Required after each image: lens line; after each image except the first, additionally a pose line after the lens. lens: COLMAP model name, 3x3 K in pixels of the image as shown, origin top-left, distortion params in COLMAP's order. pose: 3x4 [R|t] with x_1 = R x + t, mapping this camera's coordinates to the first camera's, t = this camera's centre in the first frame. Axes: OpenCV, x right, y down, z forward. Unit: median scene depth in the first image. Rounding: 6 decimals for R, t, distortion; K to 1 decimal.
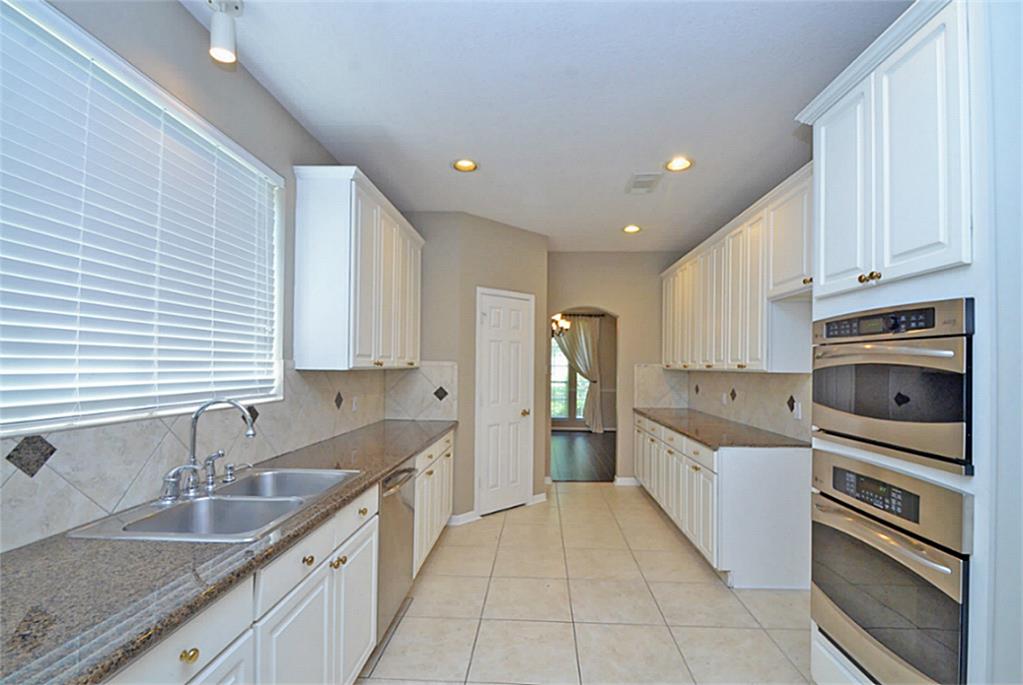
lens RADIAL K [[463.3, 0, 532.7], [0, 463.3, 361.3], [0, 0, 1]] dist [-0.014540, -0.000634]
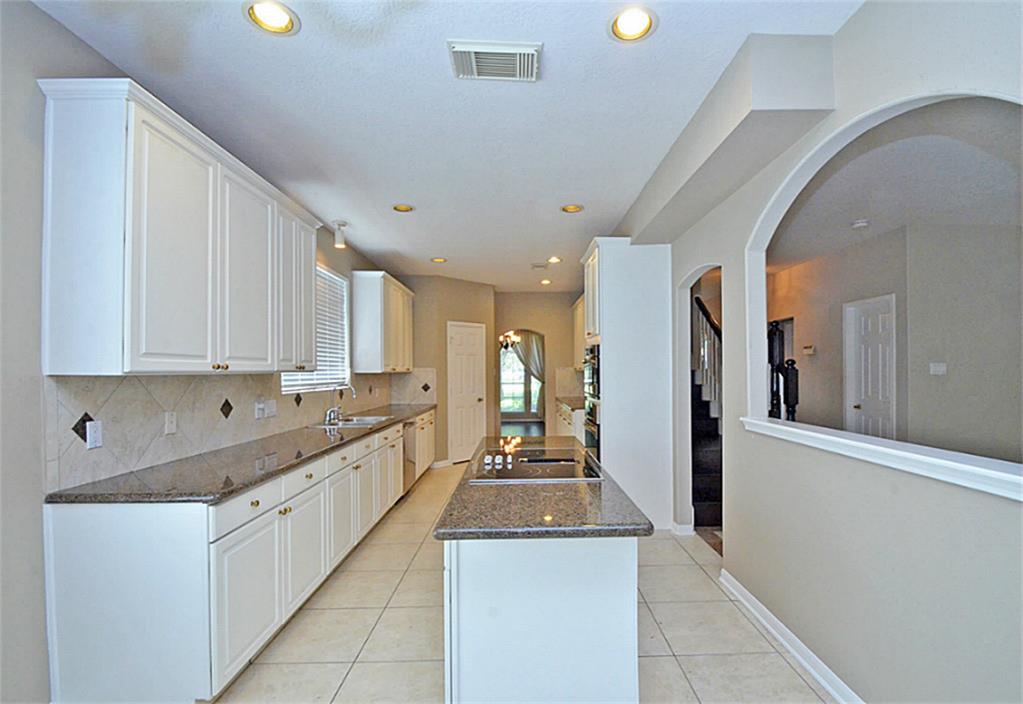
lens RADIAL K [[479.4, 0, 537.0], [0, 479.4, 367.5], [0, 0, 1]] dist [-0.000503, -0.000499]
pose [[0.998494, -0.015917, 0.052508, 0.167517], [0.015876, 0.999873, 0.001198, 0.004617], [-0.052520, -0.000362, 0.998620, -1.134234]]
